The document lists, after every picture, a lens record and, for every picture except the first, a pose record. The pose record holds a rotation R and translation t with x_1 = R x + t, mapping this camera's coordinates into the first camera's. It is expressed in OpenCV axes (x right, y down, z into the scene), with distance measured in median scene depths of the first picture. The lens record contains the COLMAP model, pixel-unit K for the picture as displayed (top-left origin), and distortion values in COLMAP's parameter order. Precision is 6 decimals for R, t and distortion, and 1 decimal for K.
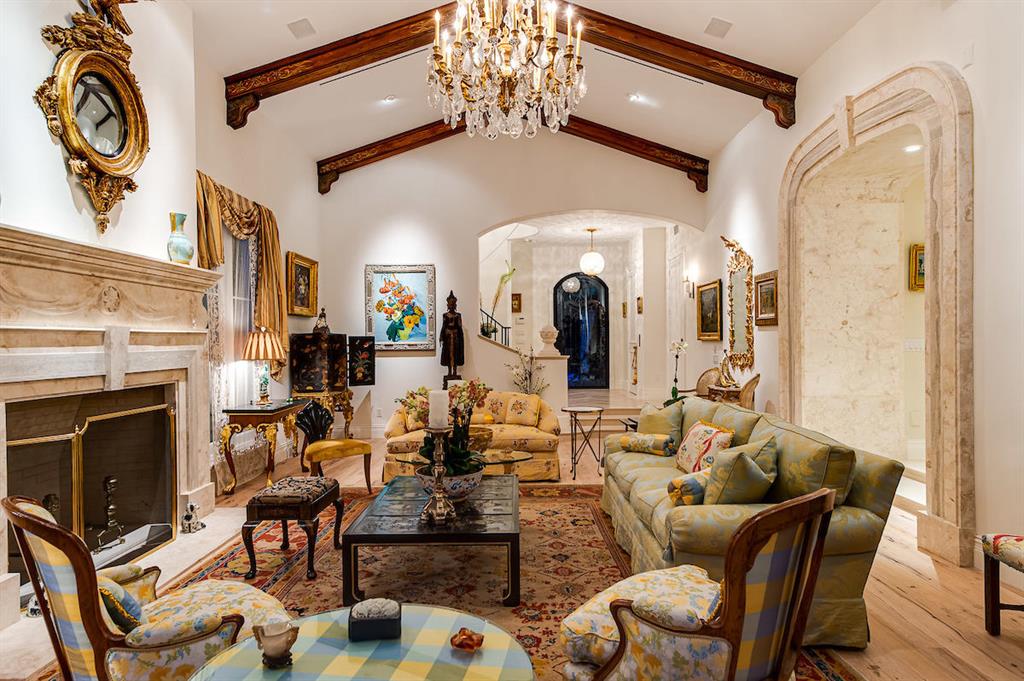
lens RADIAL K [[547.9, 0, 510.3], [0, 547.9, 340.5], [0, 0, 1]] dist [-0.000493, -0.000093]
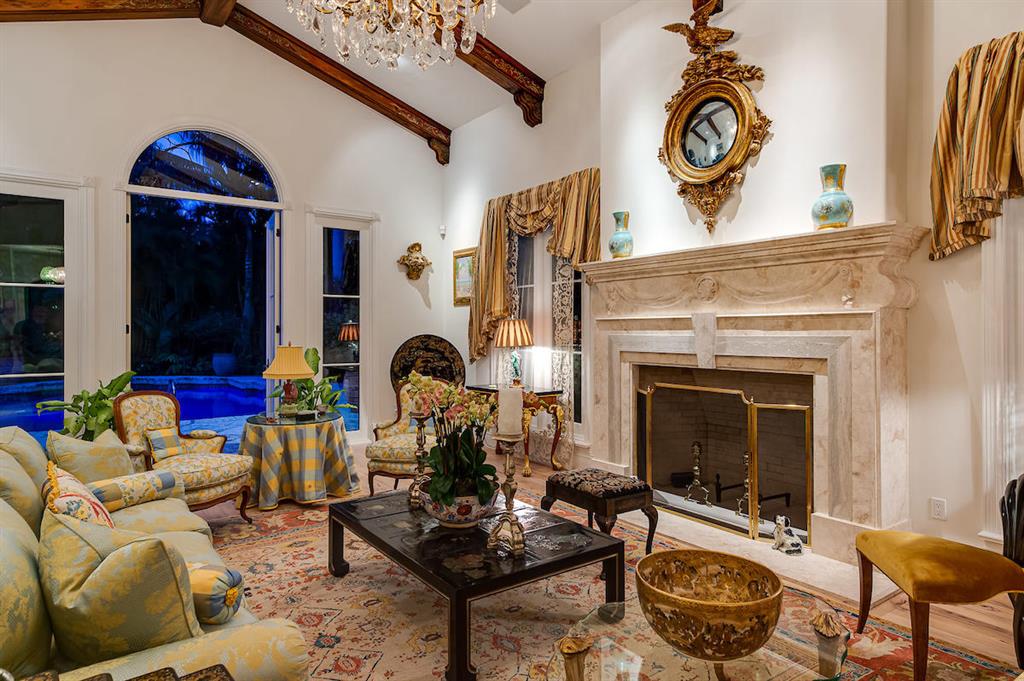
lens RADIAL K [[547.9, 0, 505.8], [0, 547.9, 337.1], [0, 0, 1]] dist [-0.000493, -0.000093]
pose [[-0.767314, 0.017908, -0.641021, 0.361000], [0.008767, 0.999810, 0.017438, 0.001091], [0.641212, 0.007761, -0.767325, 1.696483]]
